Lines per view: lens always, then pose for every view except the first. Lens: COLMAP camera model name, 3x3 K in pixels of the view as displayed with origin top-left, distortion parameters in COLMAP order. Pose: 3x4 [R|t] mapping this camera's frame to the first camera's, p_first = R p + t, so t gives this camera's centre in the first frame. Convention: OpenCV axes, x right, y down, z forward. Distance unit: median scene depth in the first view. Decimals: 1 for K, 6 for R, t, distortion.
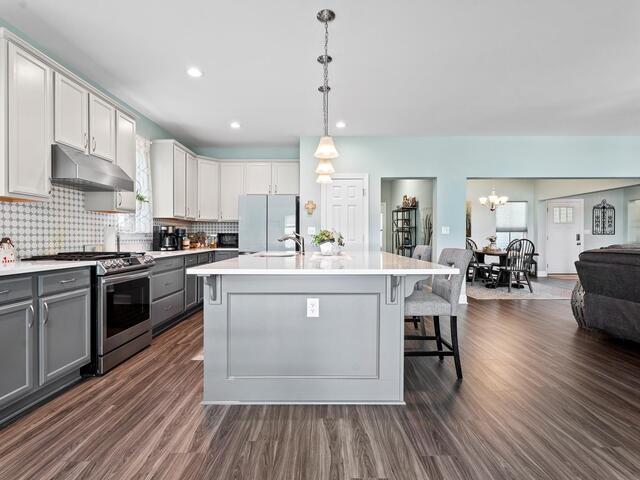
lens RADIAL K [[328.4, 0, 326.5], [0, 328.4, 238.6], [0, 0, 1]] dist [0.002667, -0.000302]
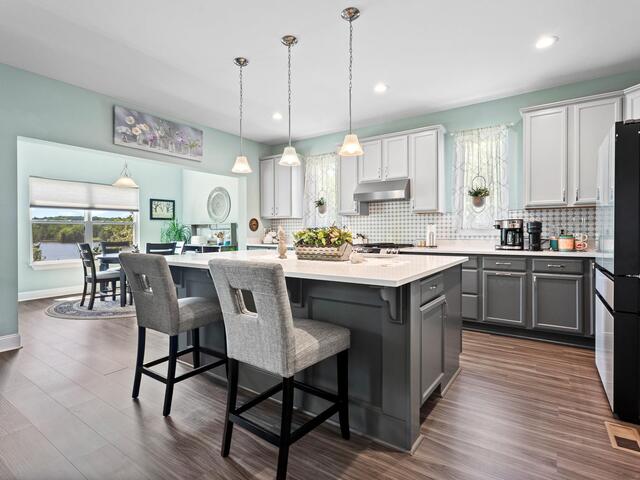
lens RADIAL K [[328.4, 0, 321.8], [0, 328.4, 237.1], [0, 0, 1]] dist [0.002667, -0.000302]
pose [[-0.579646, -0.000789, -0.814868, 0.459885], [-0.005307, 0.999982, 0.002807, 0.007421], [0.814851, 0.005951, -0.579640, 1.102659]]
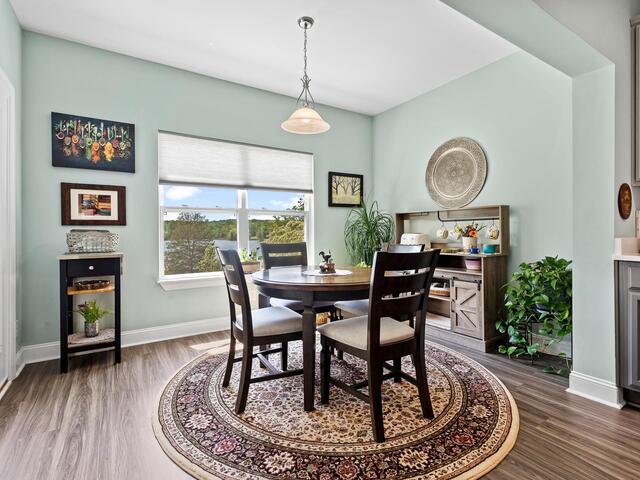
lens RADIAL K [[328.4, 0, 323.5], [0, 328.4, 237.9], [0, 0, 1]] dist [0.002667, -0.000302]
pose [[-0.847802, -0.001950, -0.530309, 0.159384], [-0.007648, 0.999934, 0.008550, 0.015664], [0.530258, 0.011304, -0.847761, 0.287713]]
